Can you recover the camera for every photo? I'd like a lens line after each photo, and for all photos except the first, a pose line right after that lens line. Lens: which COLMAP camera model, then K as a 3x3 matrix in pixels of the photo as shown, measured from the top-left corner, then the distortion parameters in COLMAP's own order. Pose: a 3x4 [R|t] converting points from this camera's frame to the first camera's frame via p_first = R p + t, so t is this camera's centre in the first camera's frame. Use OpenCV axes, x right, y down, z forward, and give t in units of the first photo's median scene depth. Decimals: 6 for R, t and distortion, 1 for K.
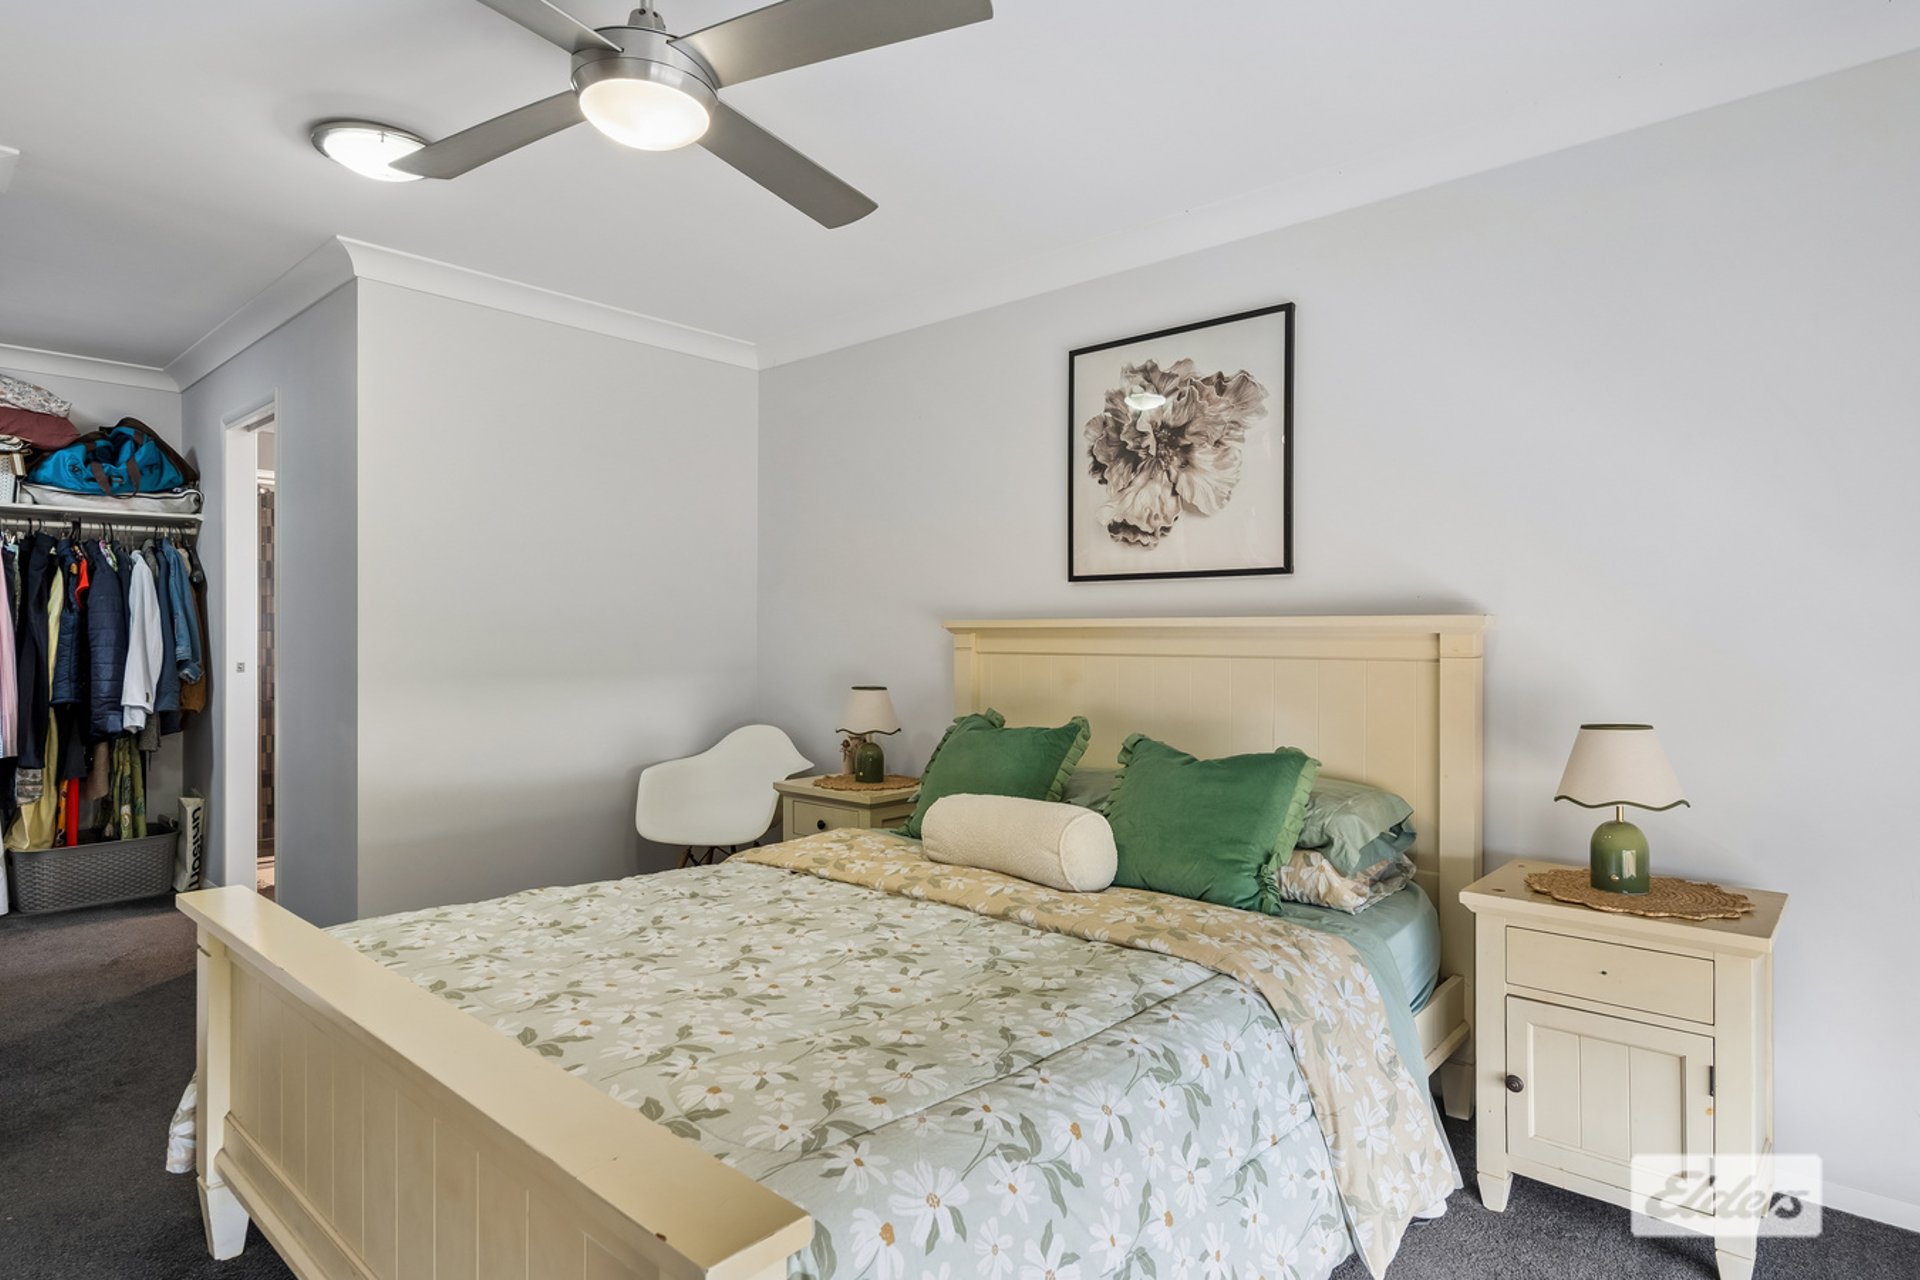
lens RADIAL K [[1033.8, 0, 962.5], [0, 1033.8, 637.5], [0, 0, 1]] dist [0.001466, 0.000778]
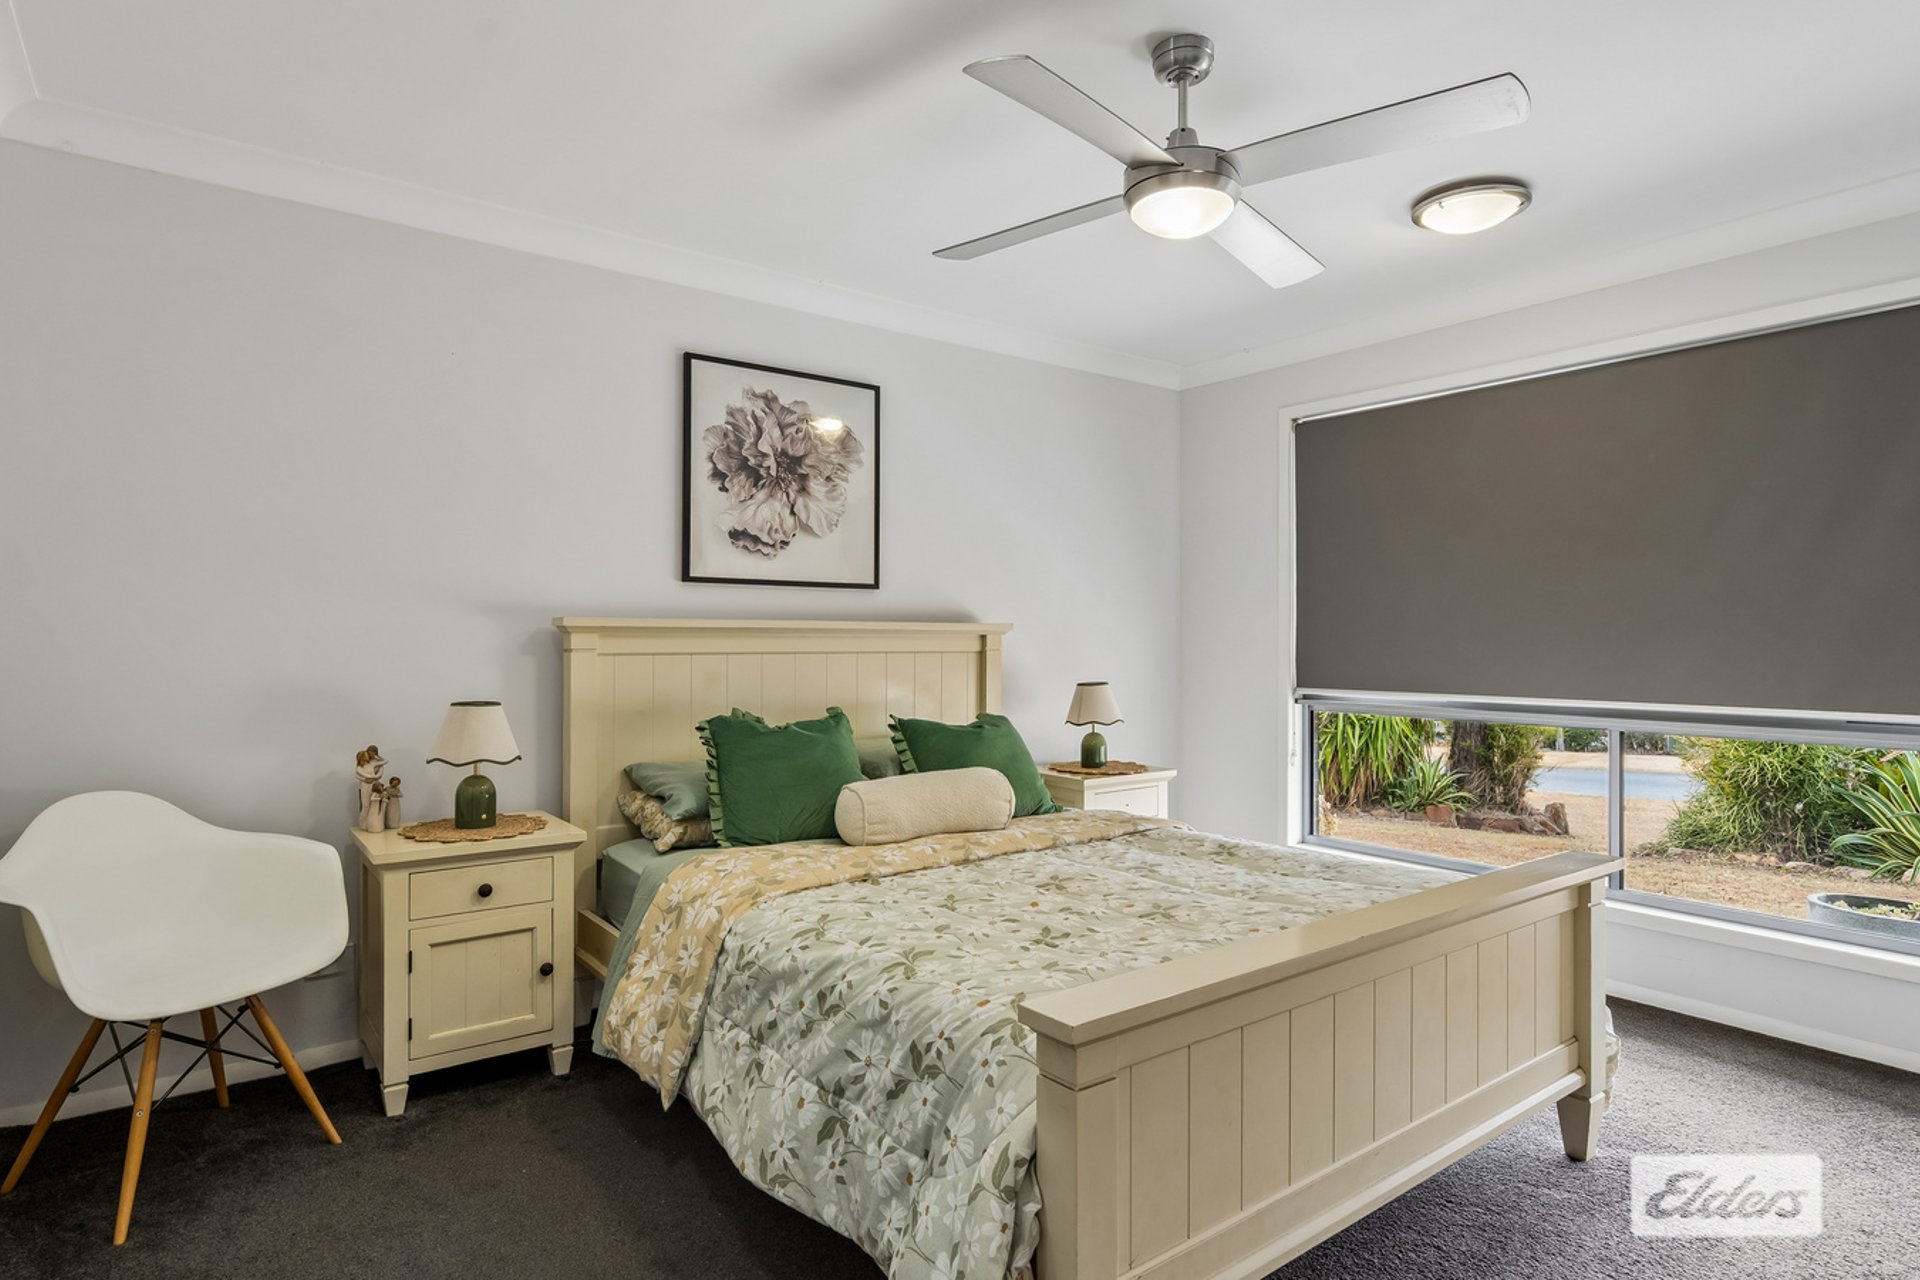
lens RADIAL K [[1033.8, 0, 961.1], [0, 1033.8, 641.1], [0, 0, 1]] dist [0.001466, 0.000778]
pose [[0.206742, -0.021006, 0.978170, -0.882180], [-0.017337, 0.999534, 0.025129, -0.027021], [-0.978242, -0.022154, 0.206282, 0.556948]]
